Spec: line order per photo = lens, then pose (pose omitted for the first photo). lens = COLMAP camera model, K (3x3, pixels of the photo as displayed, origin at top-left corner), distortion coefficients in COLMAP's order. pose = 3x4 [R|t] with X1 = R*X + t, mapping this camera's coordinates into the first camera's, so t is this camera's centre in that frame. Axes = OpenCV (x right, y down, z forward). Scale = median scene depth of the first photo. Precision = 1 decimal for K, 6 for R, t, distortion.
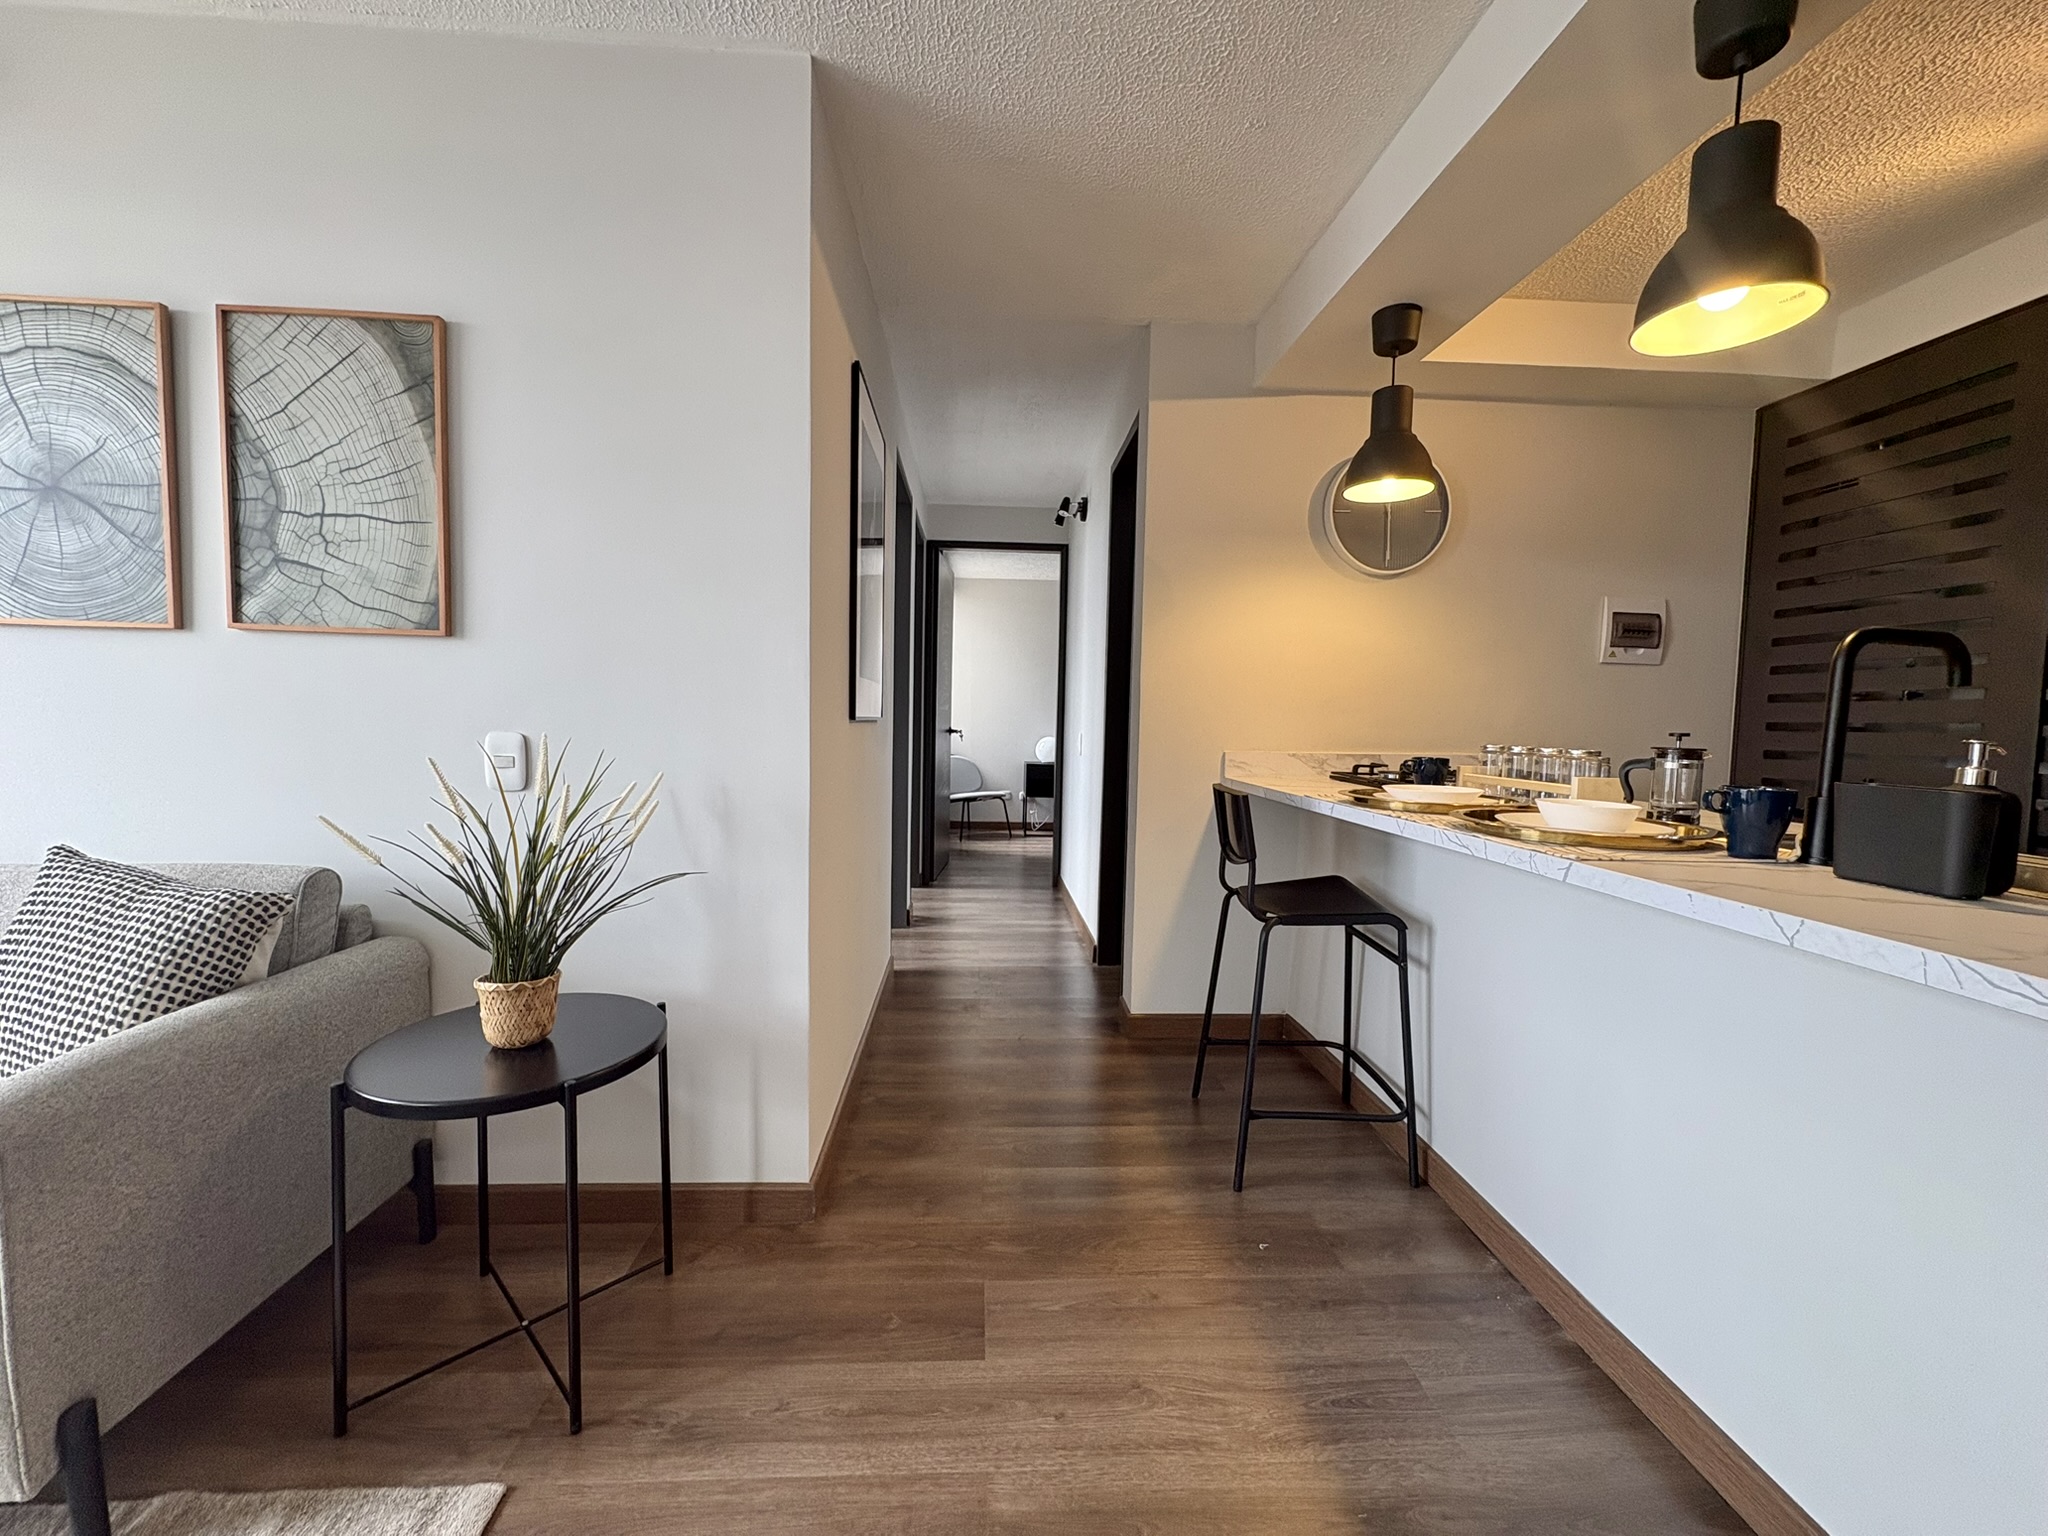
lens RADIAL K [[814.8, 0, 1023.3], [0, 814.8, 772.2], [0, 0, 1]] dist [-0.001600, -0.000120]
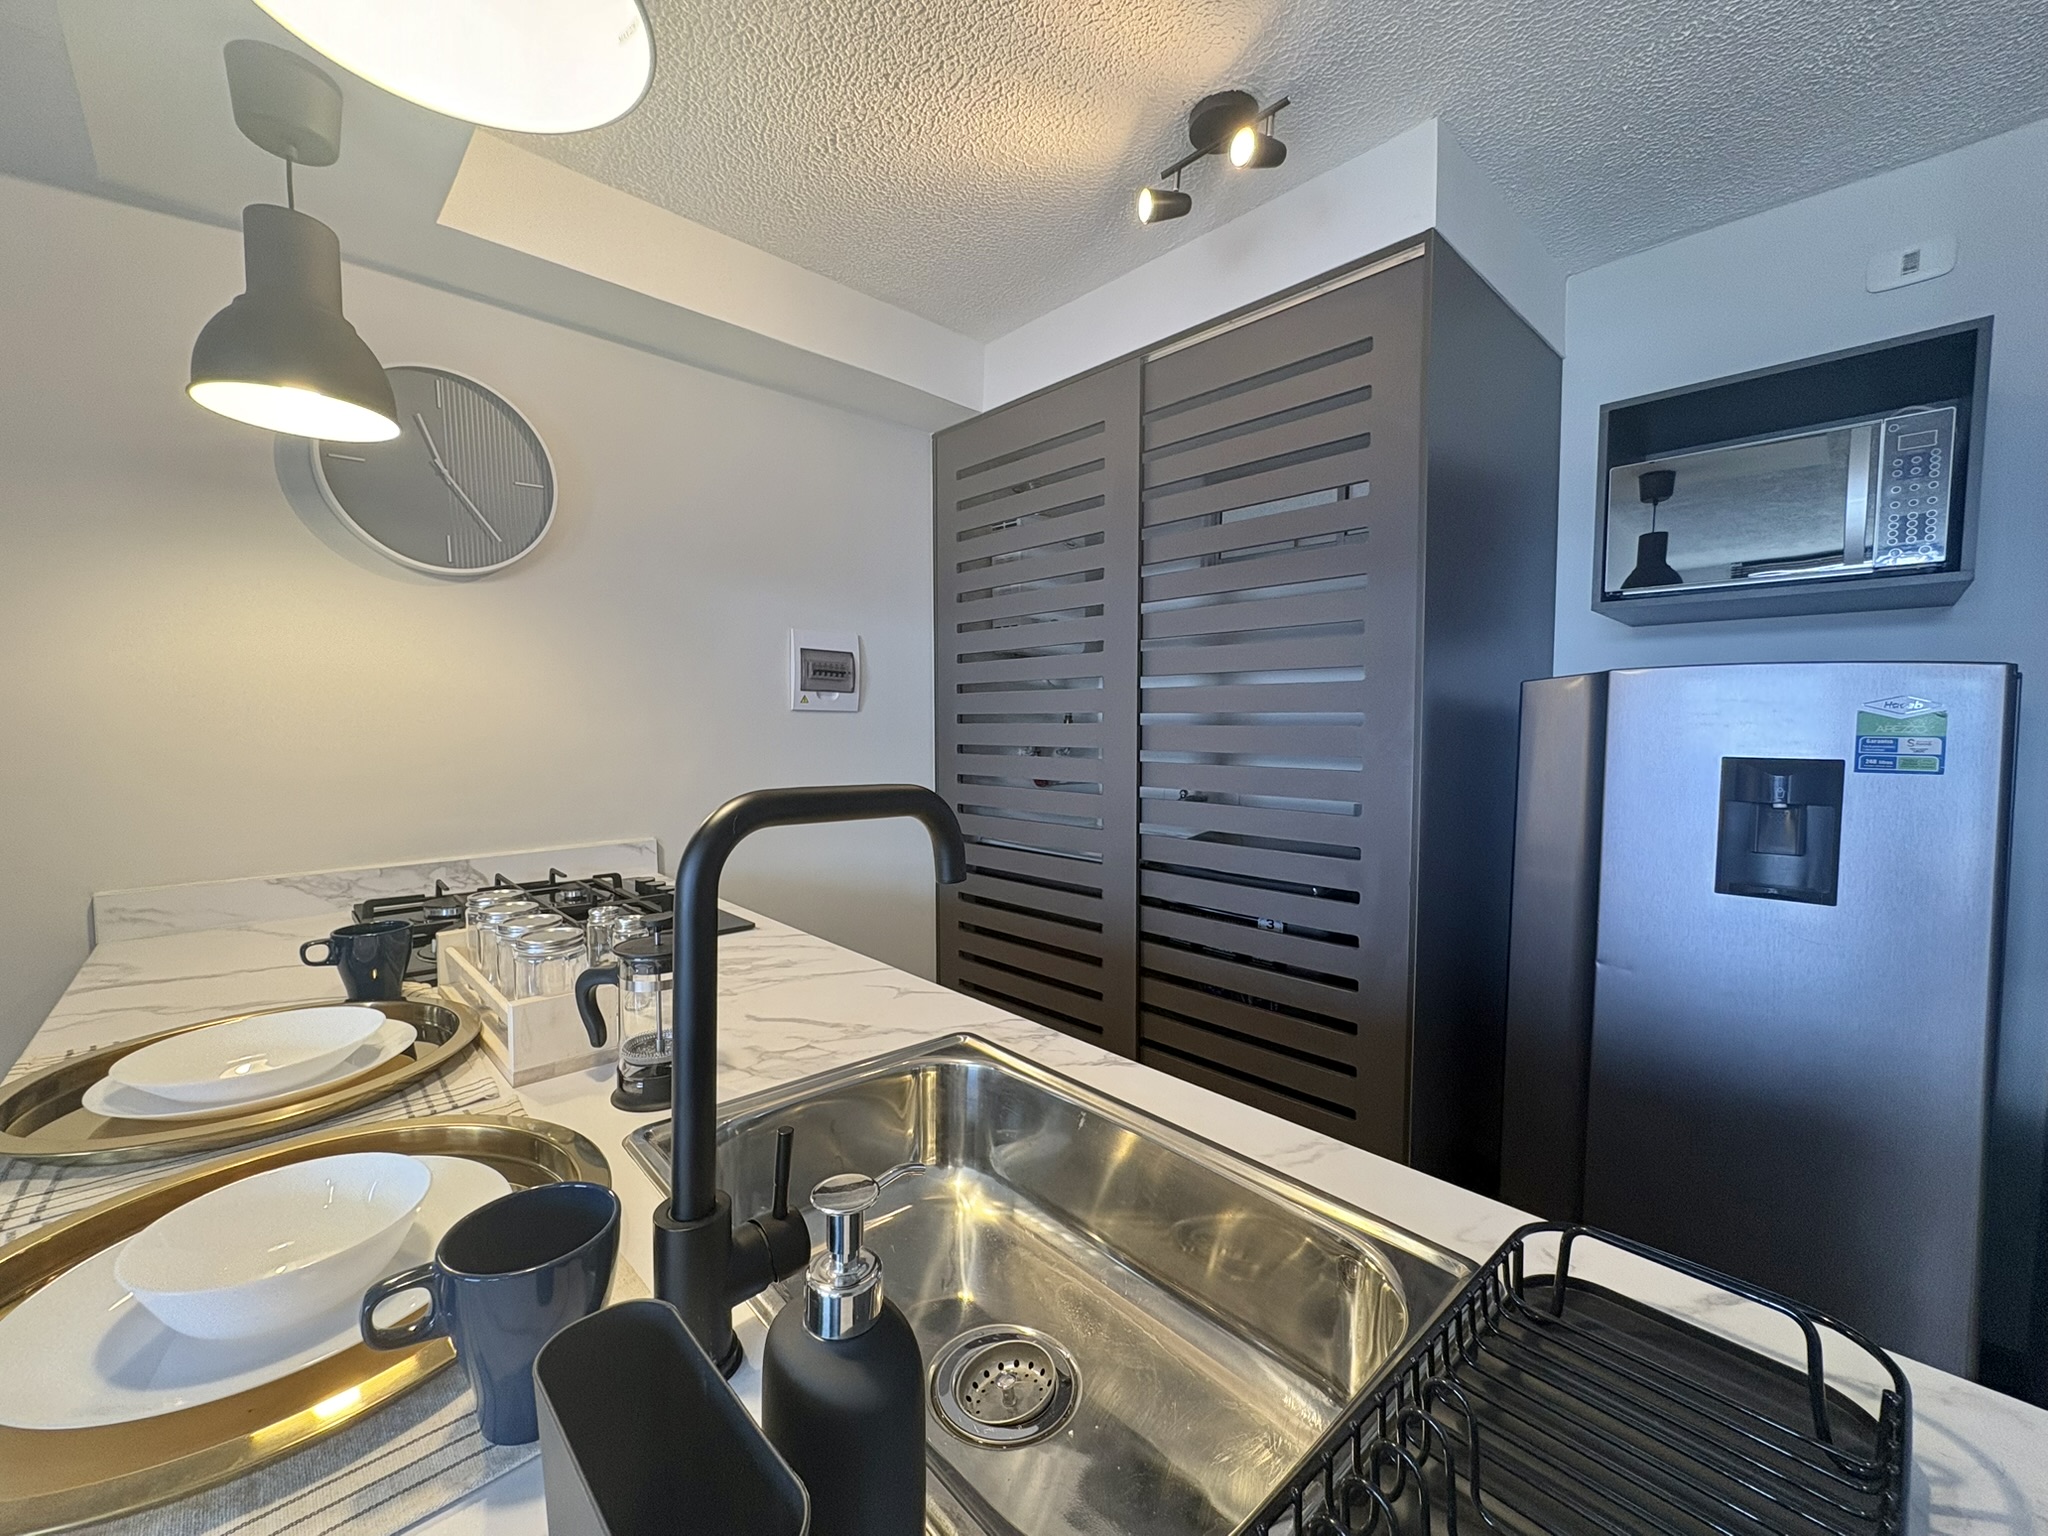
lens RADIAL K [[814.8, 0, 1025.2], [0, 814.8, 771.3], [0, 0, 1]] dist [-0.001600, -0.000120]
pose [[0.757449, -0.057733, 0.650336, 0.519841], [0.056710, 0.998136, 0.022558, -0.115096], [-0.650426, 0.019794, 0.759311, 0.344549]]
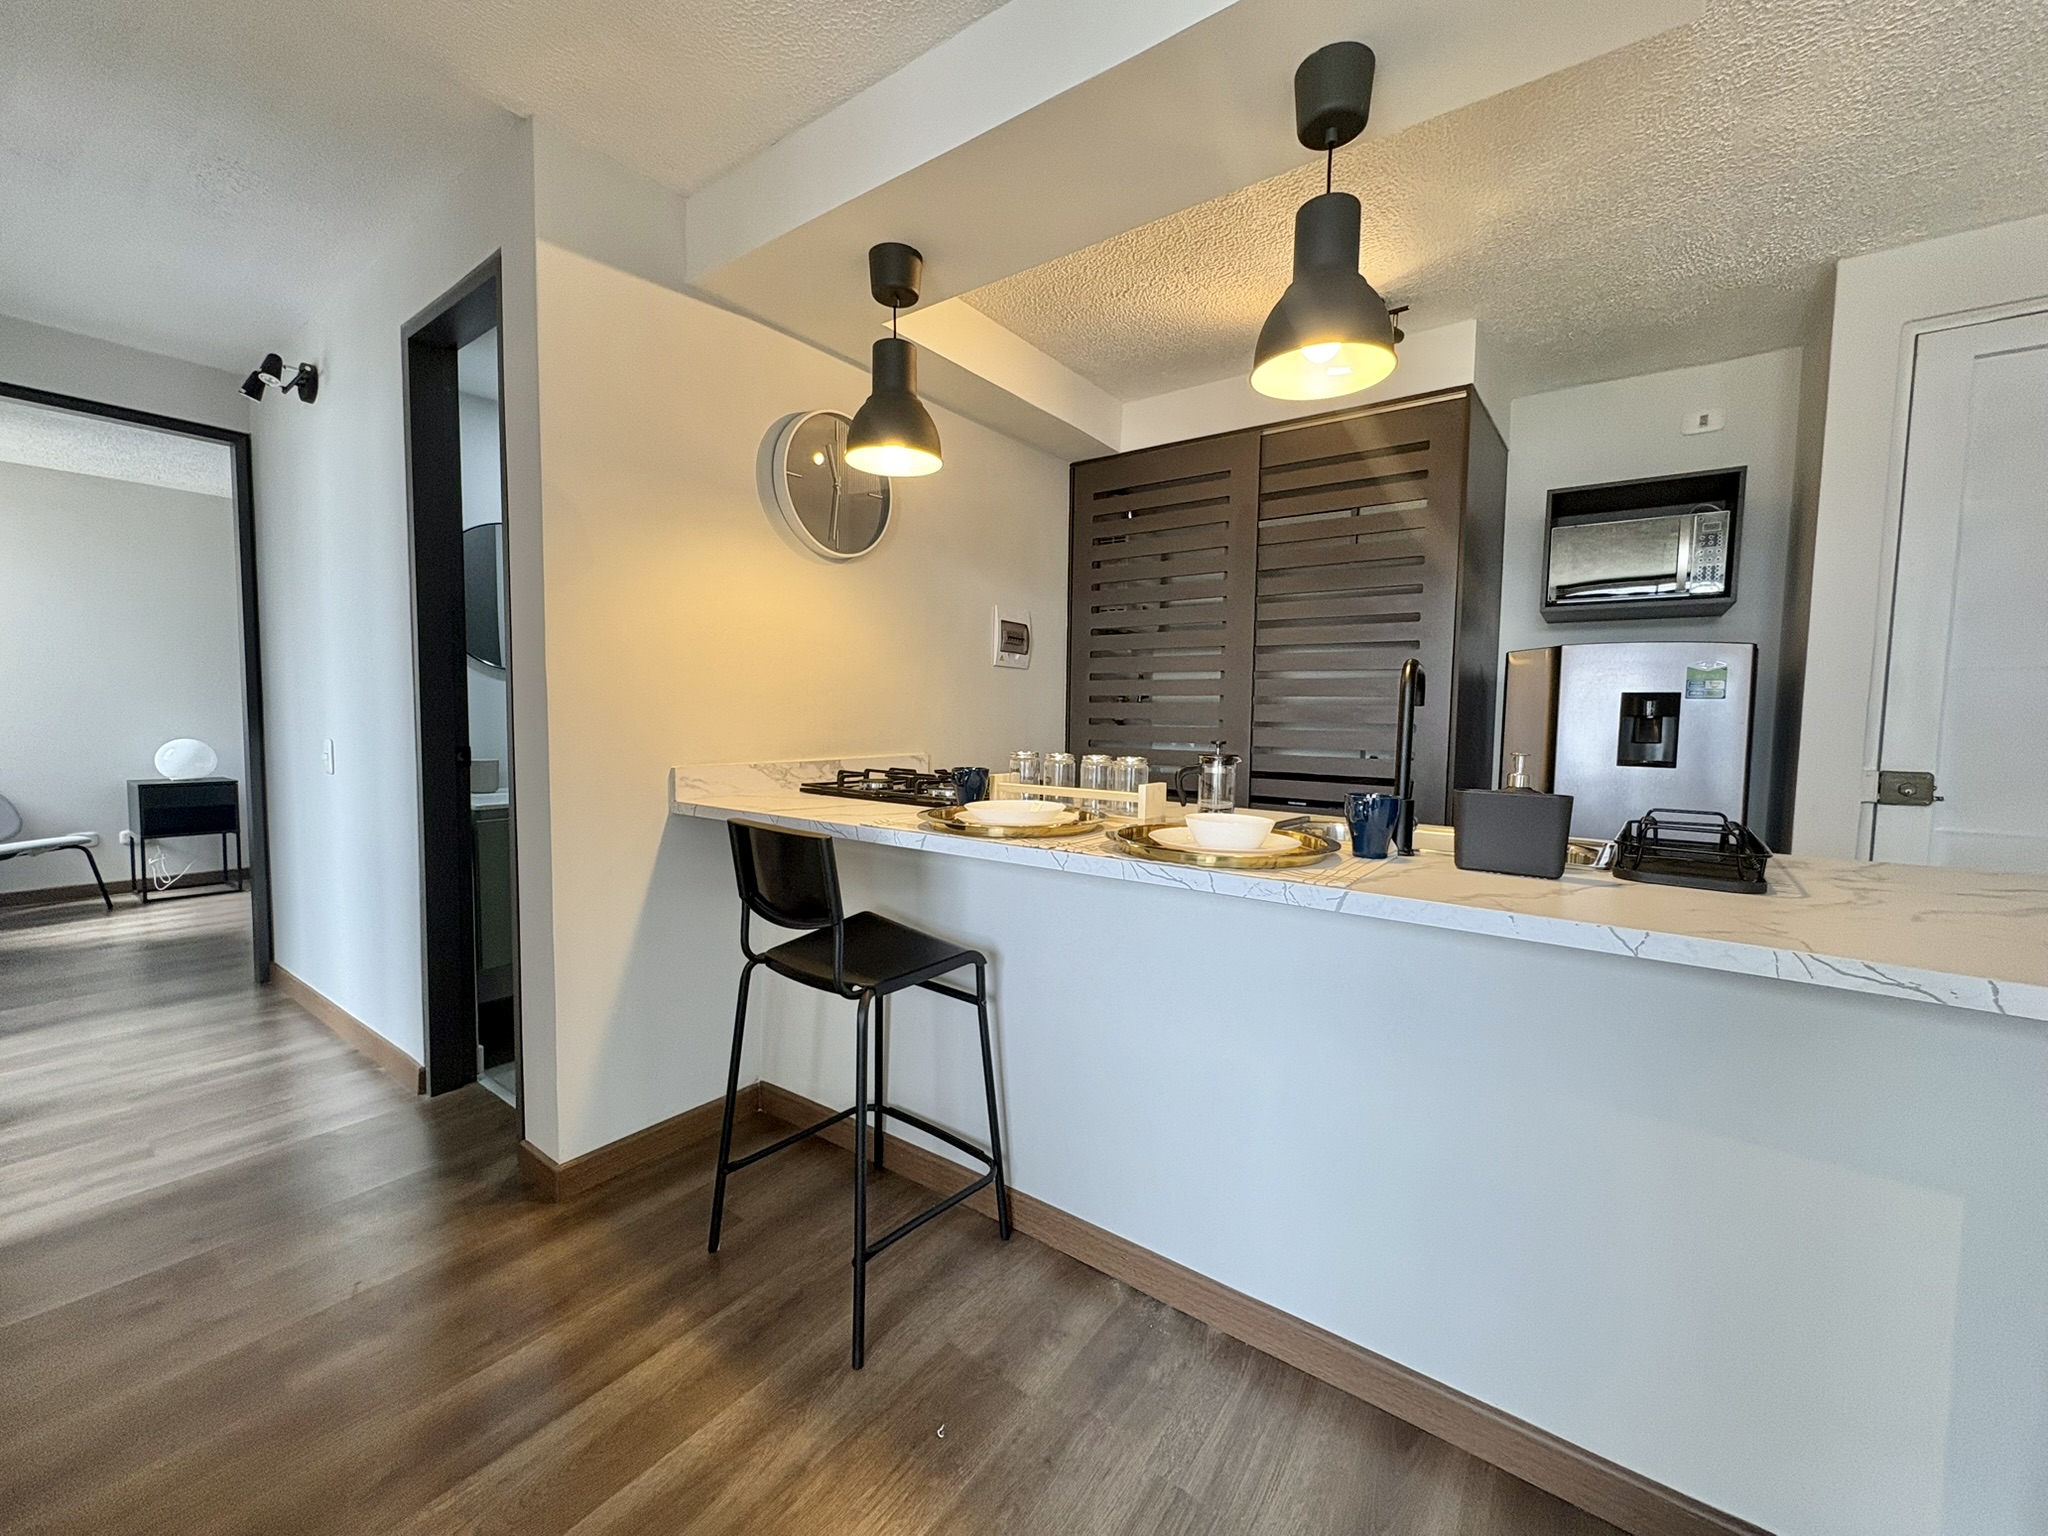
lens RADIAL K [[814.8, 0, 1023.1], [0, 814.8, 770.1], [0, 0, 1]] dist [-0.001600, -0.000120]
pose [[0.631962, -0.063170, 0.772421, -0.181021], [0.048911, 0.997937, 0.041596, -0.054189], [-0.773454, 0.011492, 0.633748, 0.402949]]
